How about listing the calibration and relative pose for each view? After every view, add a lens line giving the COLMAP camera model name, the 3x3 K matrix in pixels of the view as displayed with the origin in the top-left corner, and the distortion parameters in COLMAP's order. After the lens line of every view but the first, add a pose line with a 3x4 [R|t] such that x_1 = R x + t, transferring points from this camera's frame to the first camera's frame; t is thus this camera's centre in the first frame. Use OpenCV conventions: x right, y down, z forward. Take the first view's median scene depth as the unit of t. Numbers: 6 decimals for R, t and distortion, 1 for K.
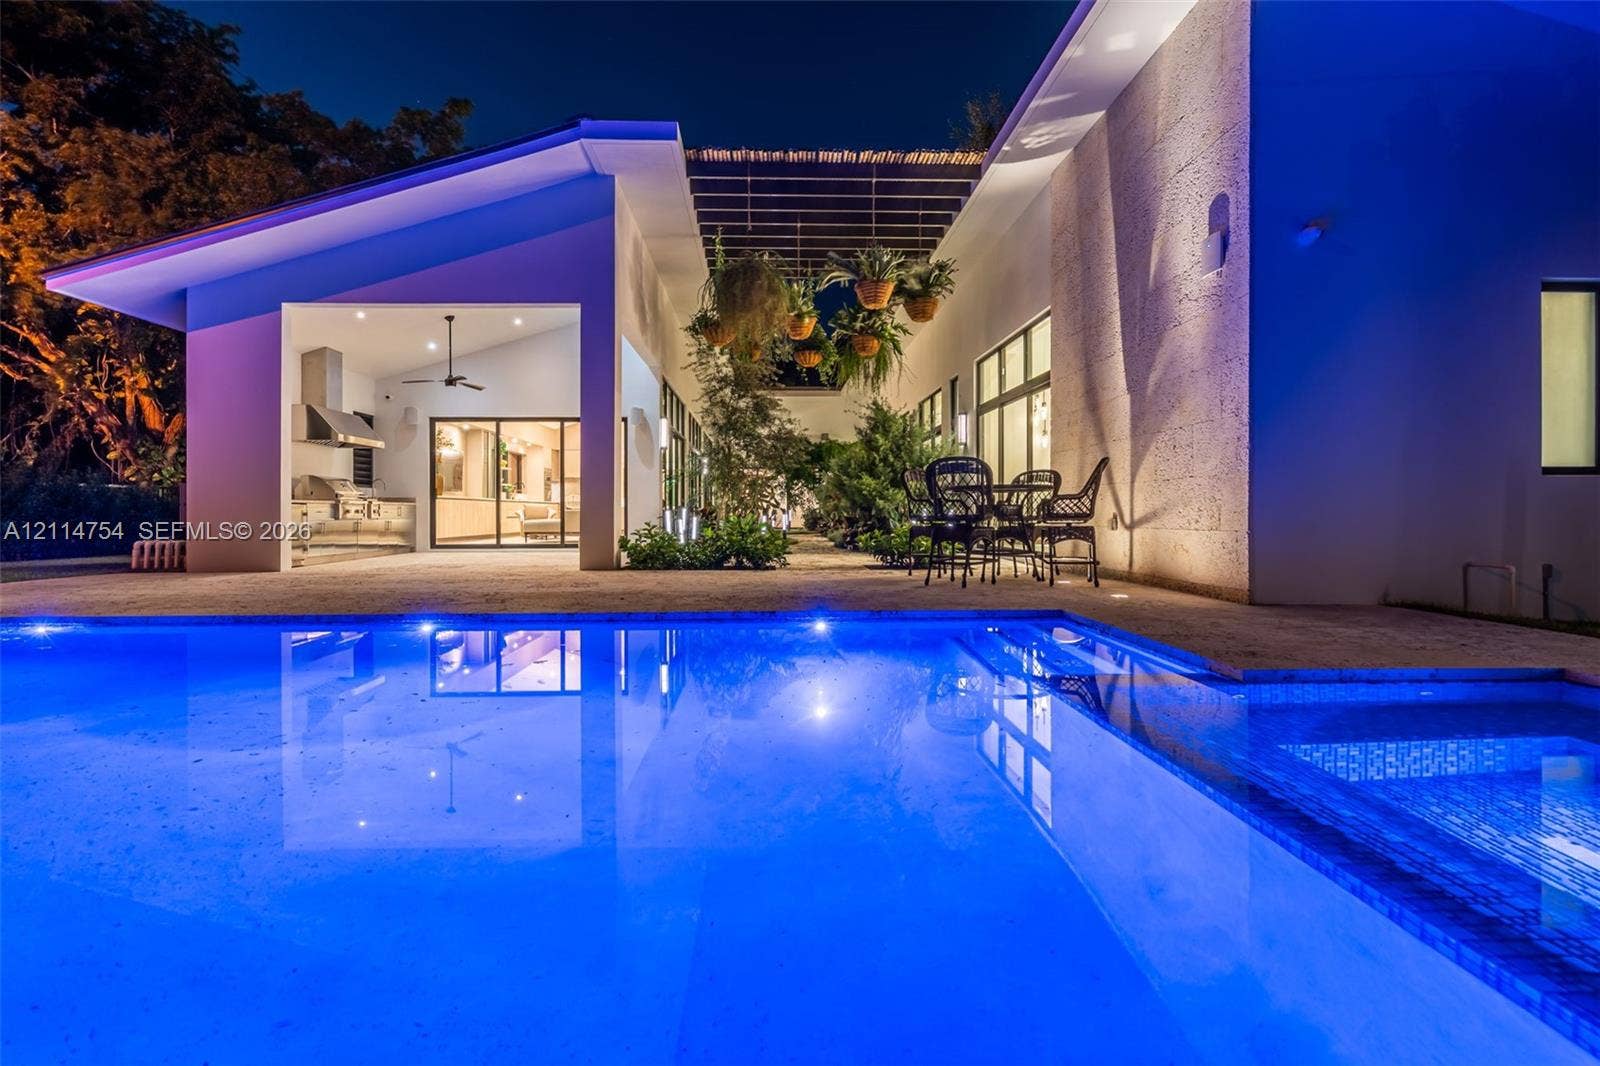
lens RADIAL K [[737.3, 0, 787.3], [0, 737.3, 524.8], [0, 0, 1]] dist [-0.004964, 0.000954]
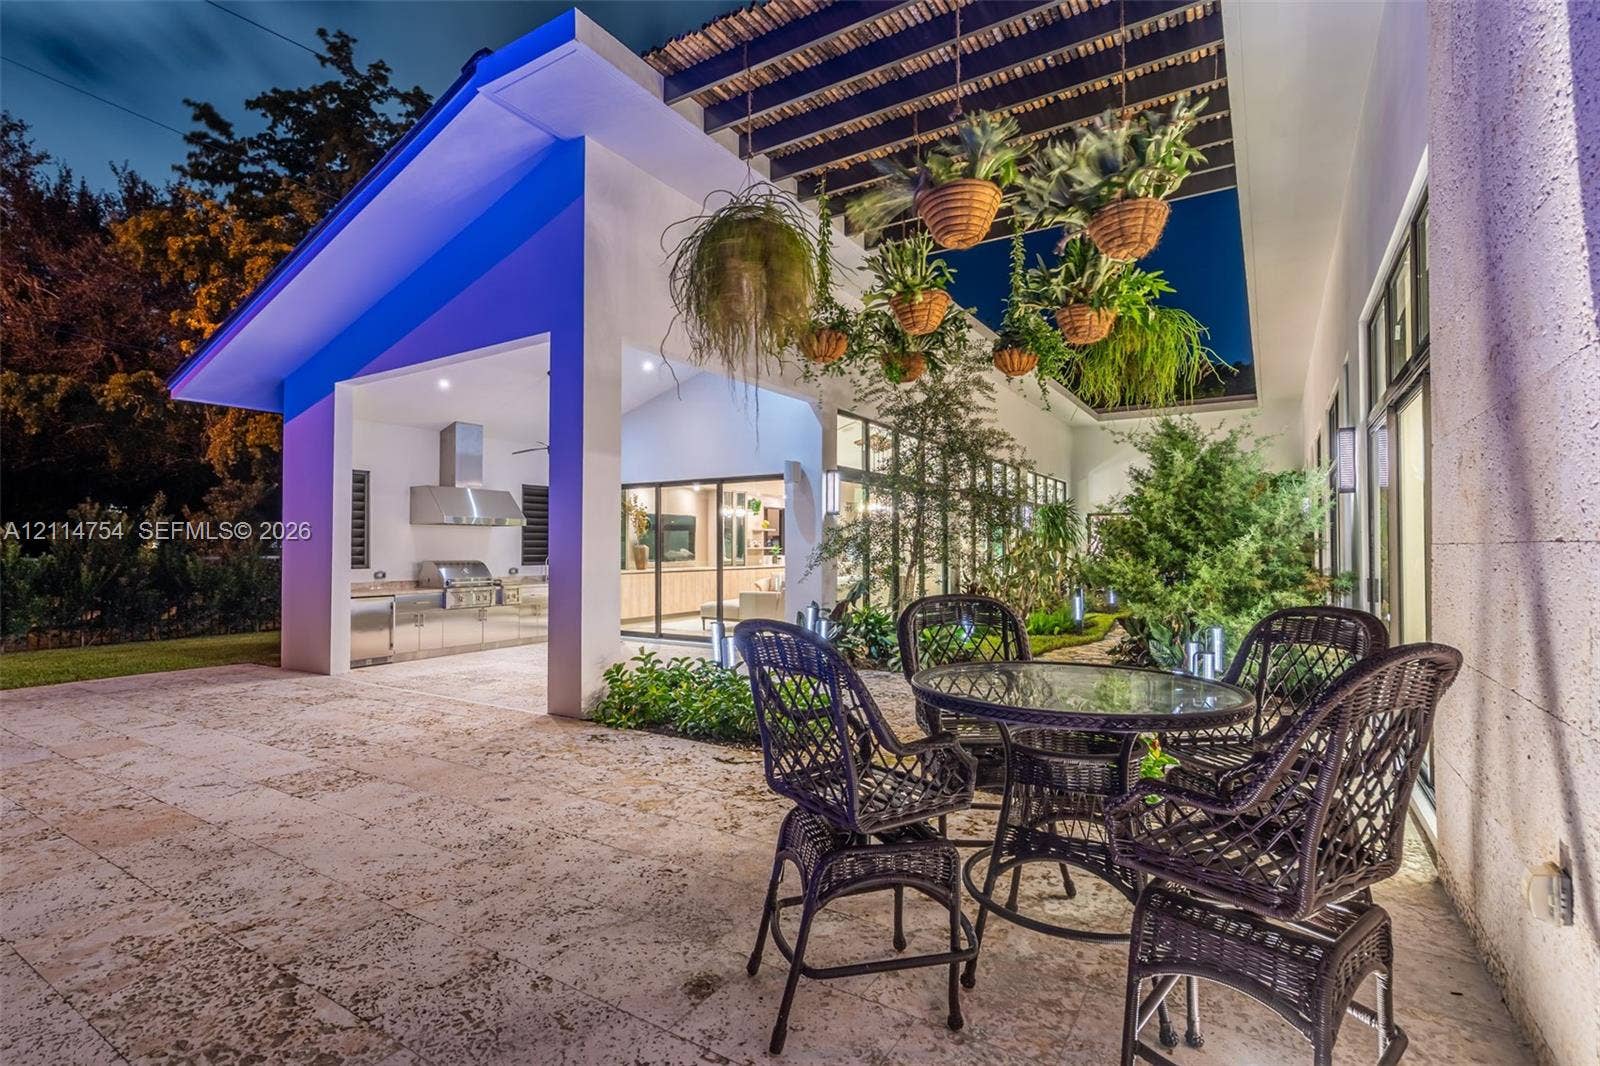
lens RADIAL K [[737.3, 0, 799.1], [0, 737.3, 538.6], [0, 0, 1]] dist [-0.004964, 0.000954]
pose [[0.827146, -0.002787, -0.561980, 0.305269], [-0.013500, 0.999601, -0.024828, -0.087682], [0.561824, 0.028123, 0.826778, 0.551205]]
